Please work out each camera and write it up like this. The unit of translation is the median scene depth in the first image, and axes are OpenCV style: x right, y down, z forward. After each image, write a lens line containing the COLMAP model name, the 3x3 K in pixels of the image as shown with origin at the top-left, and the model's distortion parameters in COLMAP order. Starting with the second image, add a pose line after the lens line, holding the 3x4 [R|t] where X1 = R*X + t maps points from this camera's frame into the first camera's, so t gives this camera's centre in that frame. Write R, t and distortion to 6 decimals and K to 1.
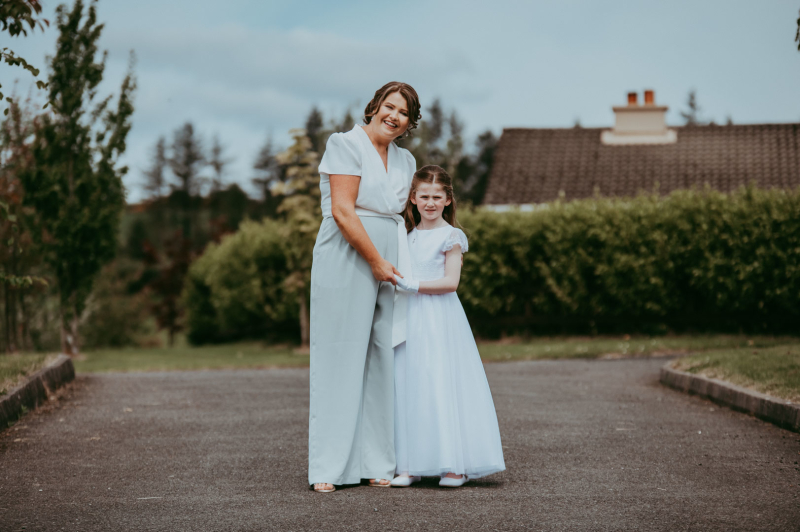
lens RADIAL K [[3101.3, 0, 399.6], [0, 3101.3, 268.9], [0, 0, 1]] dist [0.944417, 0.000000]
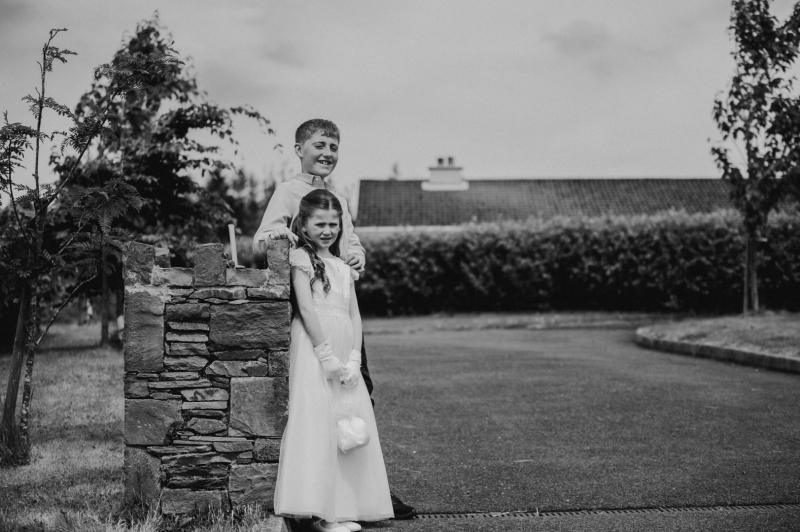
lens RADIAL K [[1799.7, 0, 400.4], [0, 1799.7, 265.2], [0, 0, 1]] dist [0.133140, 0.000000]
pose [[0.991492, 0.003984, 0.130104, -0.100850], [-0.003725, 0.999991, -0.002239, 0.000898], [-0.130112, 0.001736, 0.991498, 0.137642]]
